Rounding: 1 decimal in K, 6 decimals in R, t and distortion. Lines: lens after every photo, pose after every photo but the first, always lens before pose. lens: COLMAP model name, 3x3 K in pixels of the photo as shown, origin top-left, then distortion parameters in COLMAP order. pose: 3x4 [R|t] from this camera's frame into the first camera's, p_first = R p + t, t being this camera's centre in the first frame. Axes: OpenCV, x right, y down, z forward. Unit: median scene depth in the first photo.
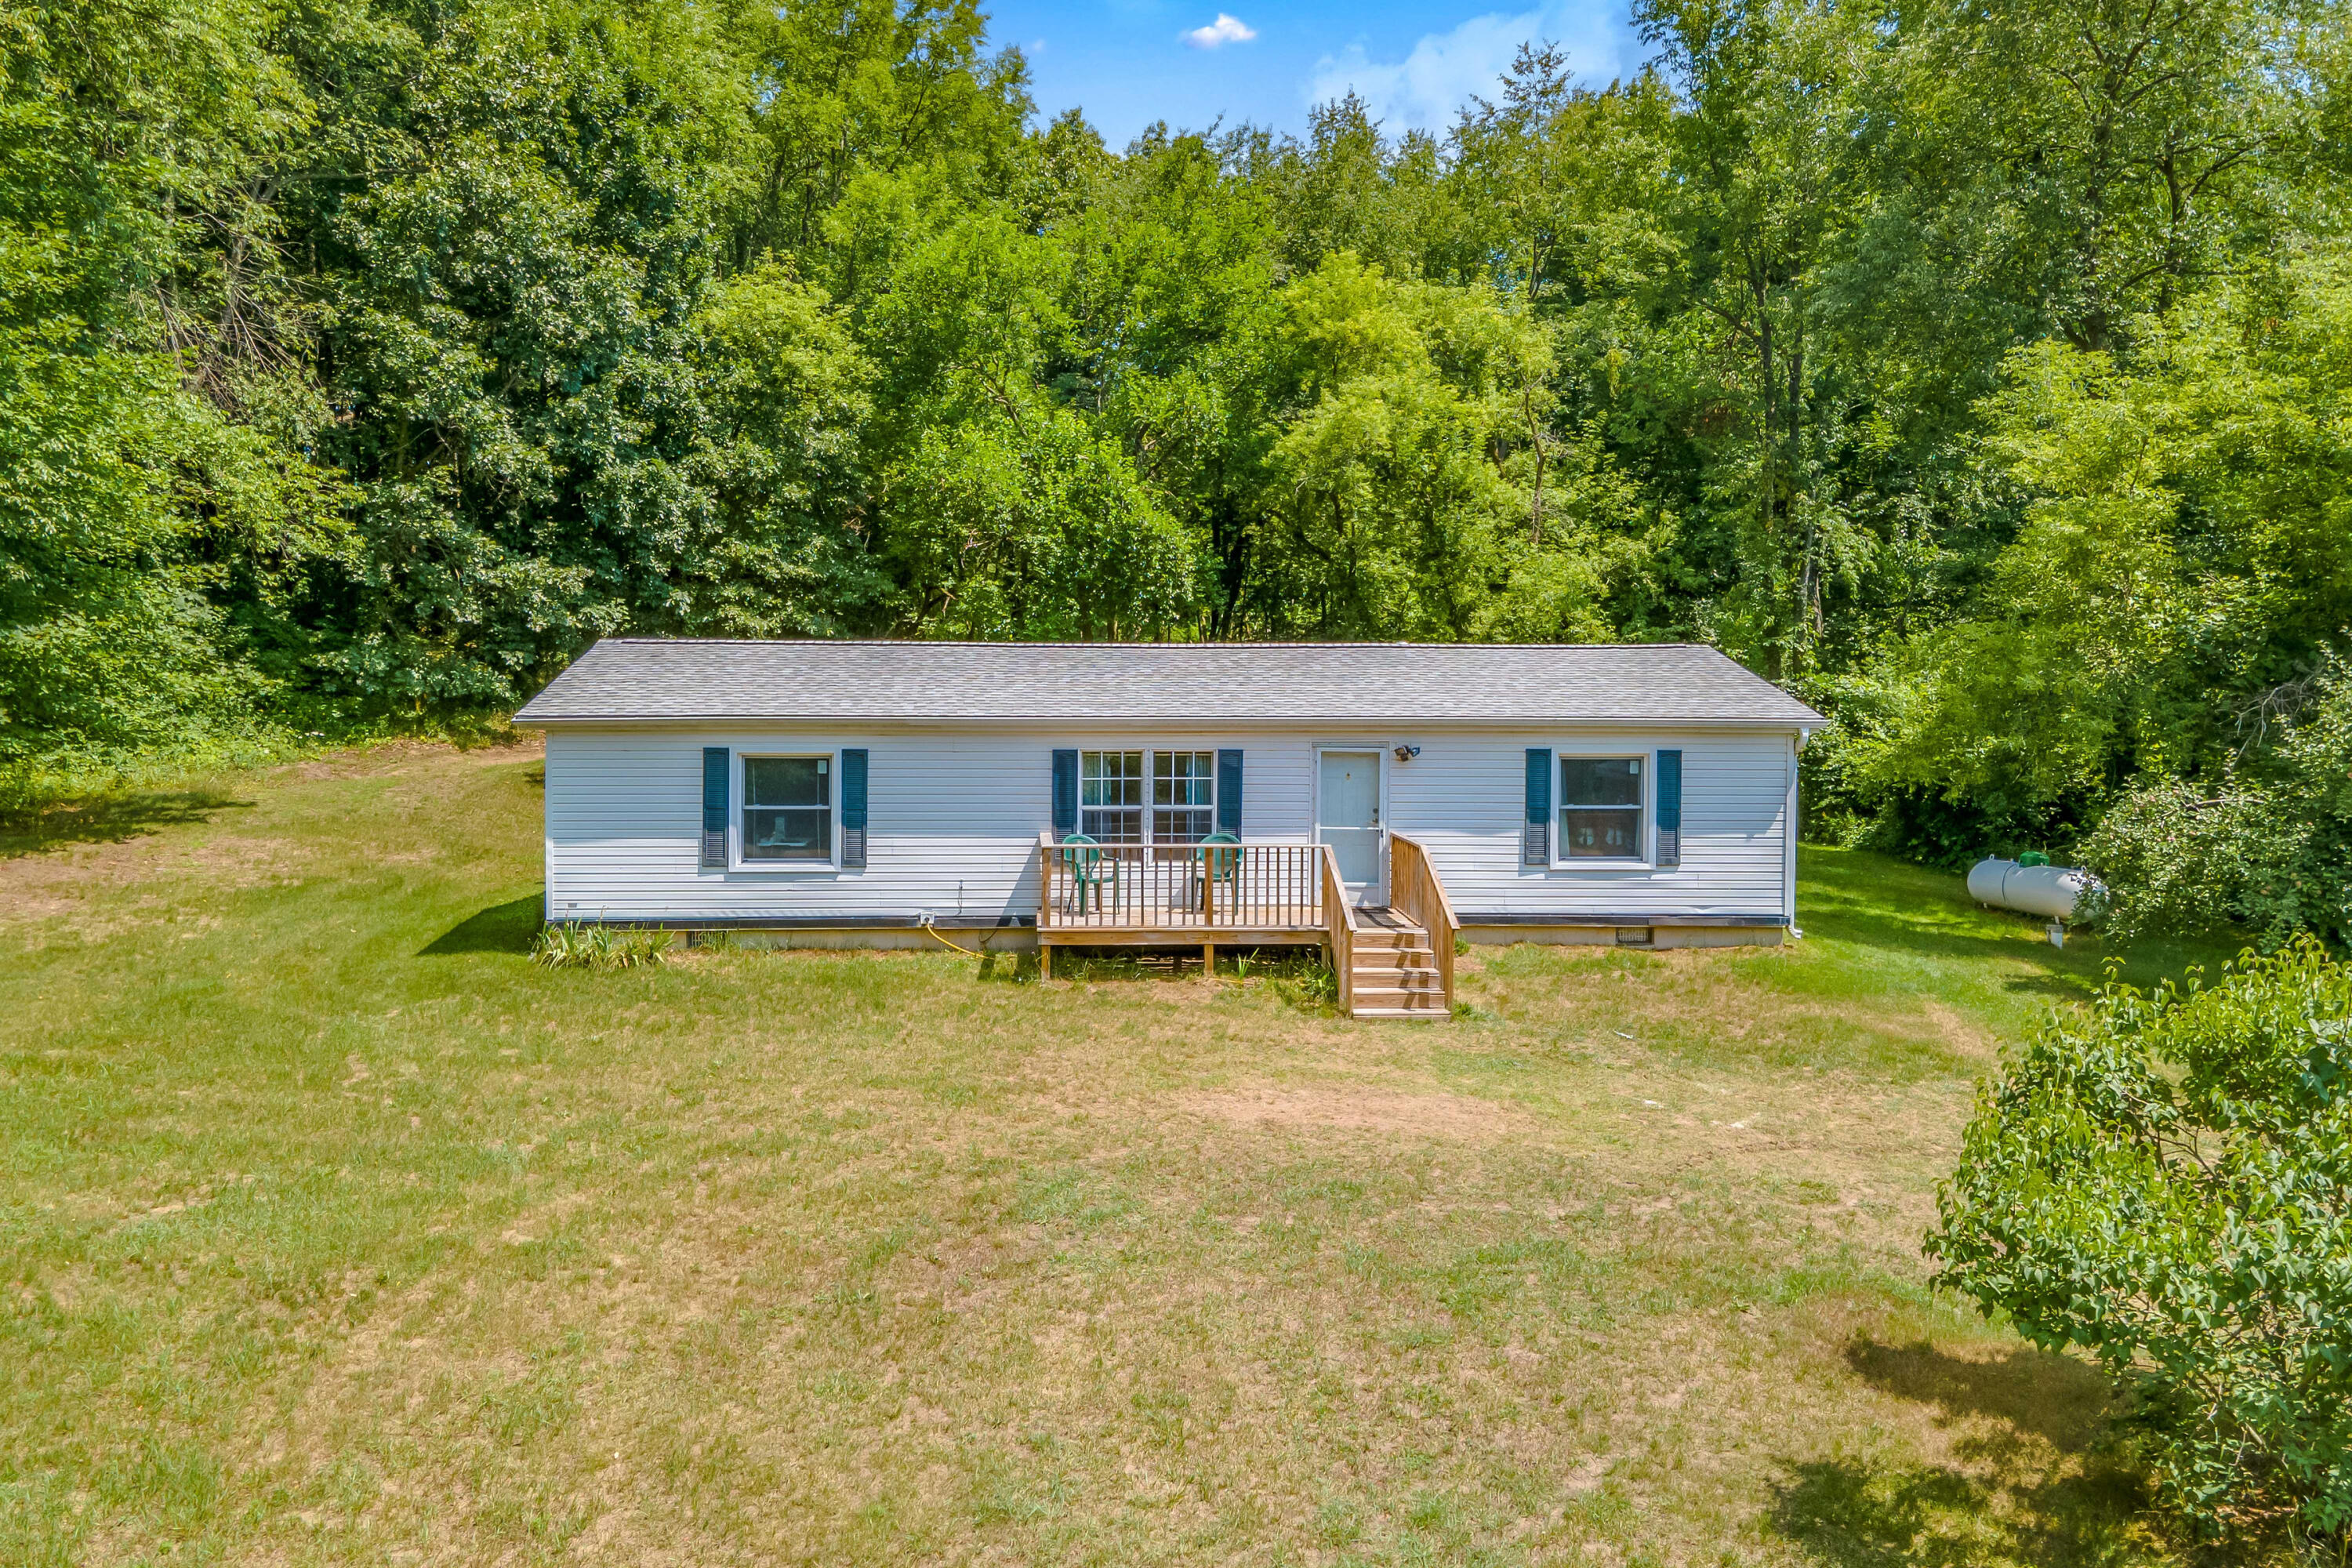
lens RADIAL K [[1729.2, 0, 1175.3], [0, 1729.2, 751.1], [0, 0, 1]] dist [0.011283, 0.066710]
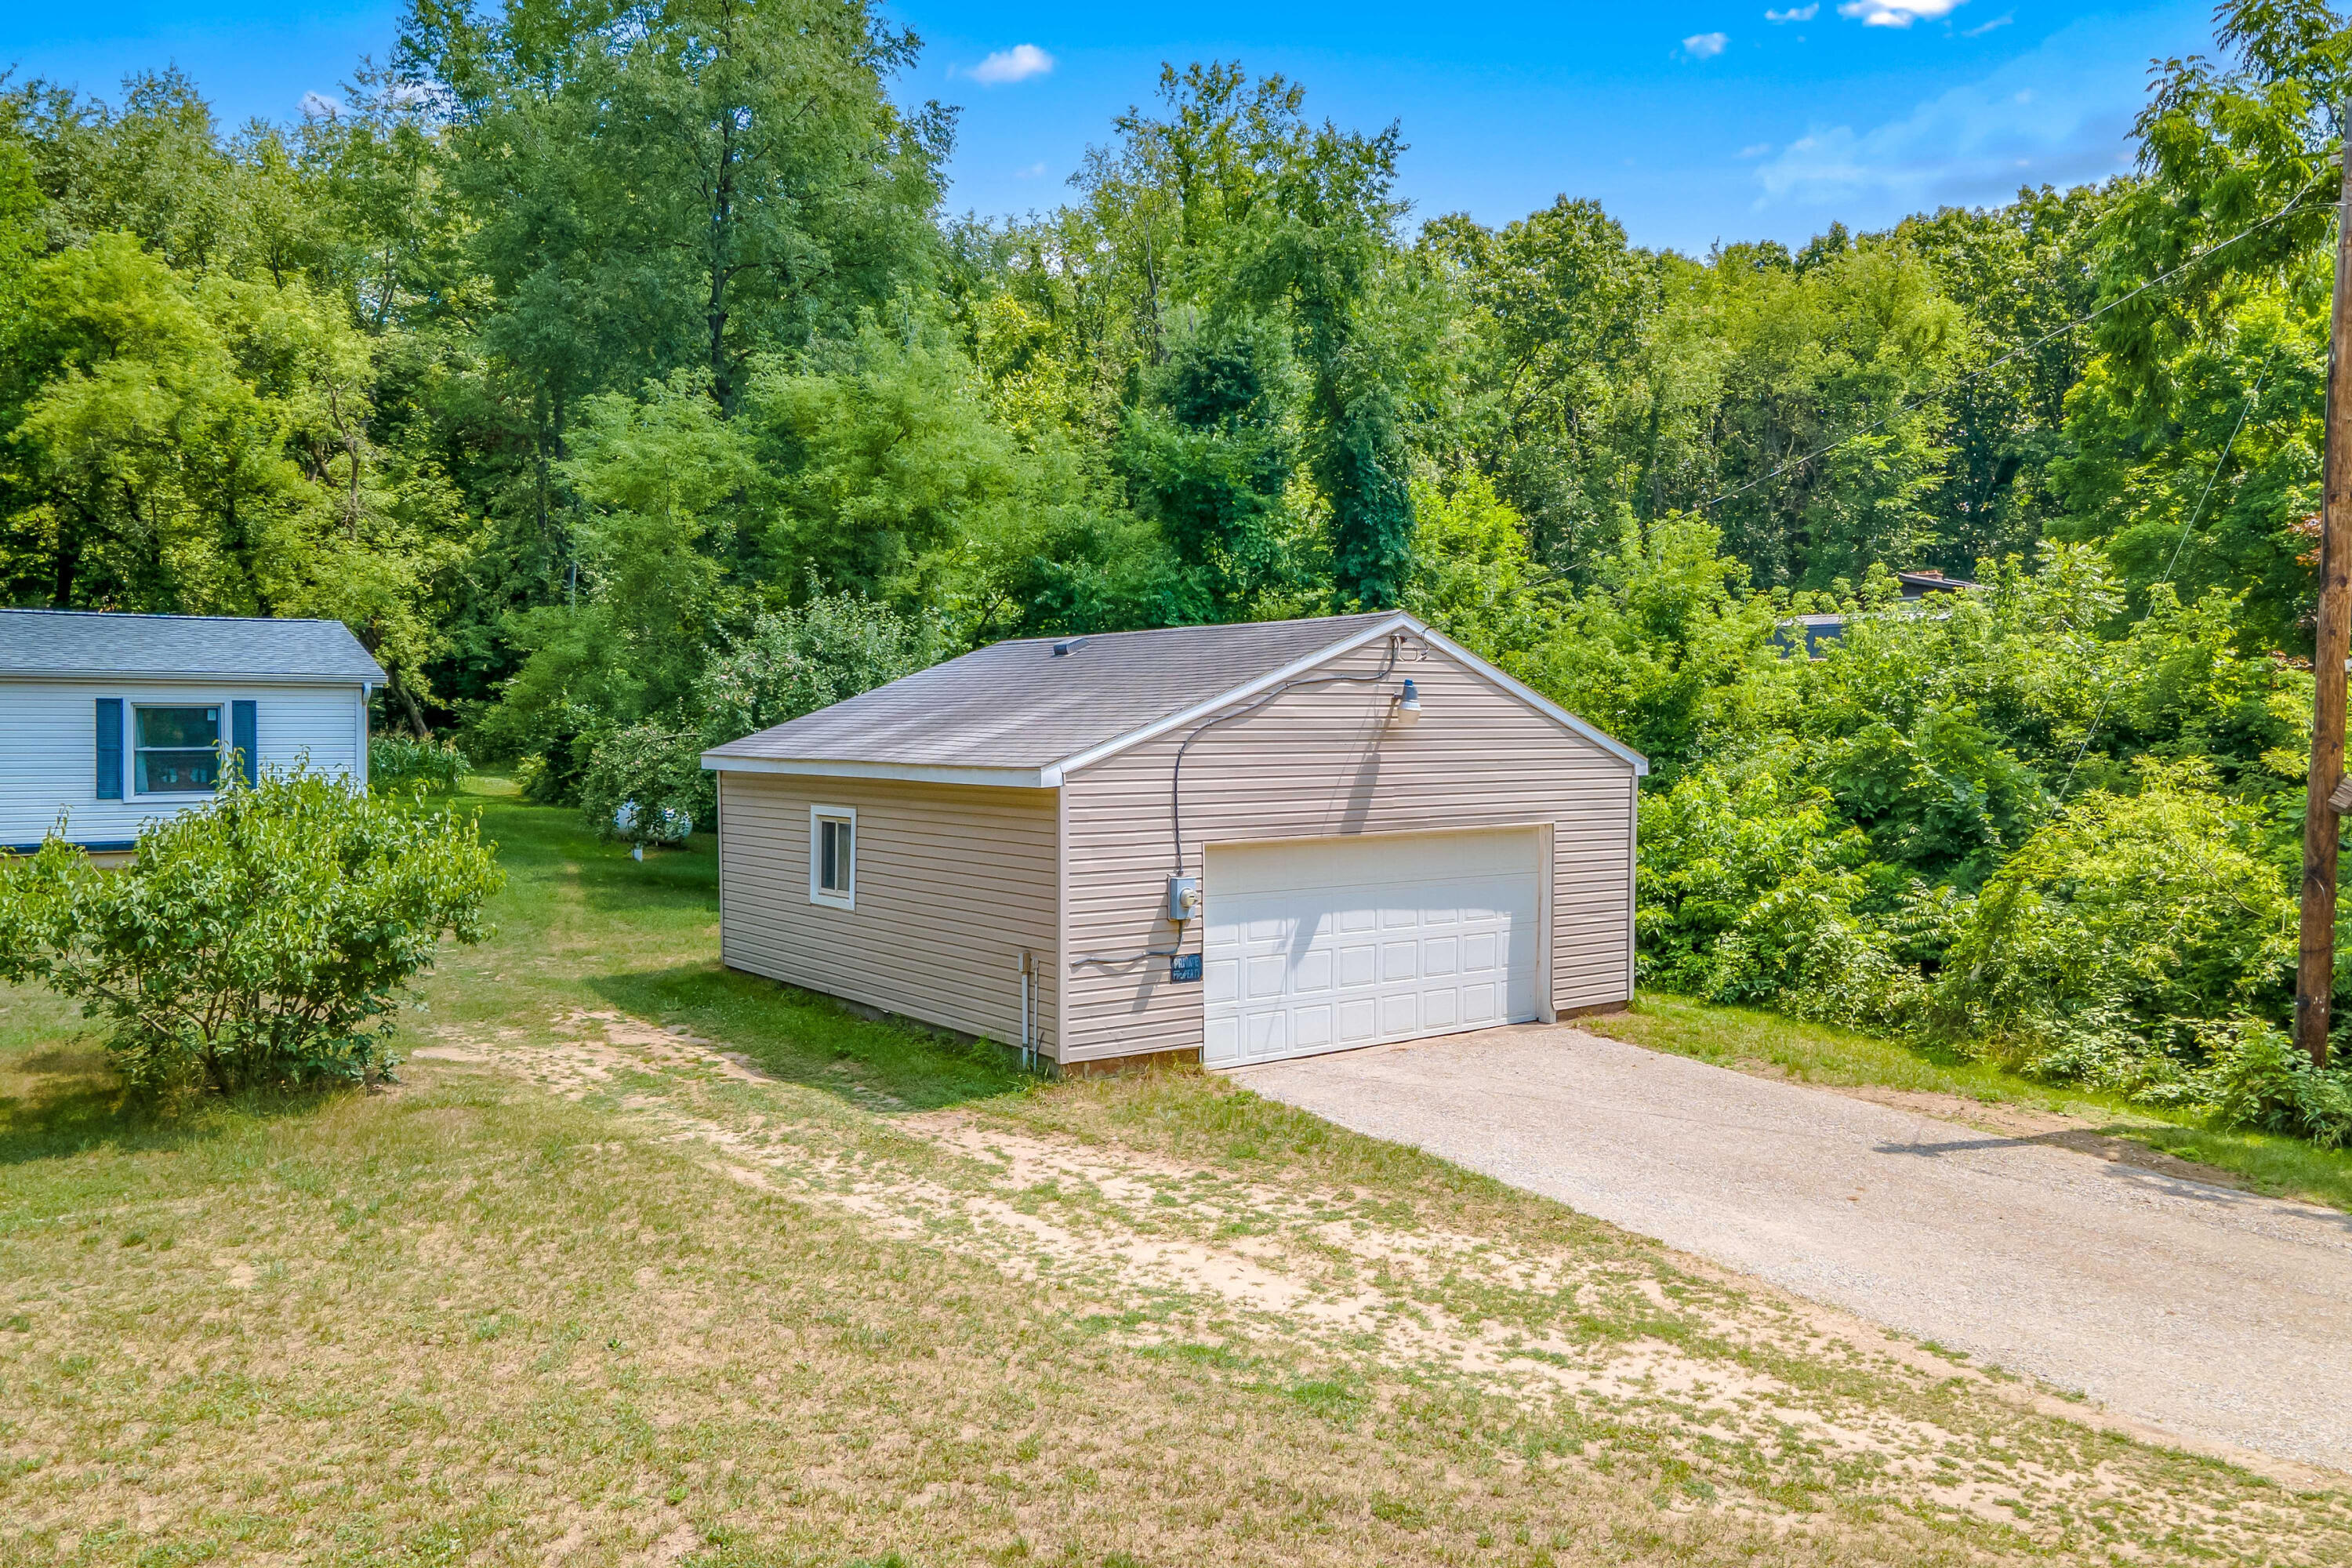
lens RADIAL K [[1729.2, 0, 1175.3], [0, 1729.2, 751.1], [0, 0, 1]] dist [0.011283, 0.066710]
pose [[0.858334, -0.011179, 0.512969, 0.108828], [0.017694, 0.999813, -0.007818, 0.027396], [-0.512786, 0.015786, 0.858371, -0.178767]]
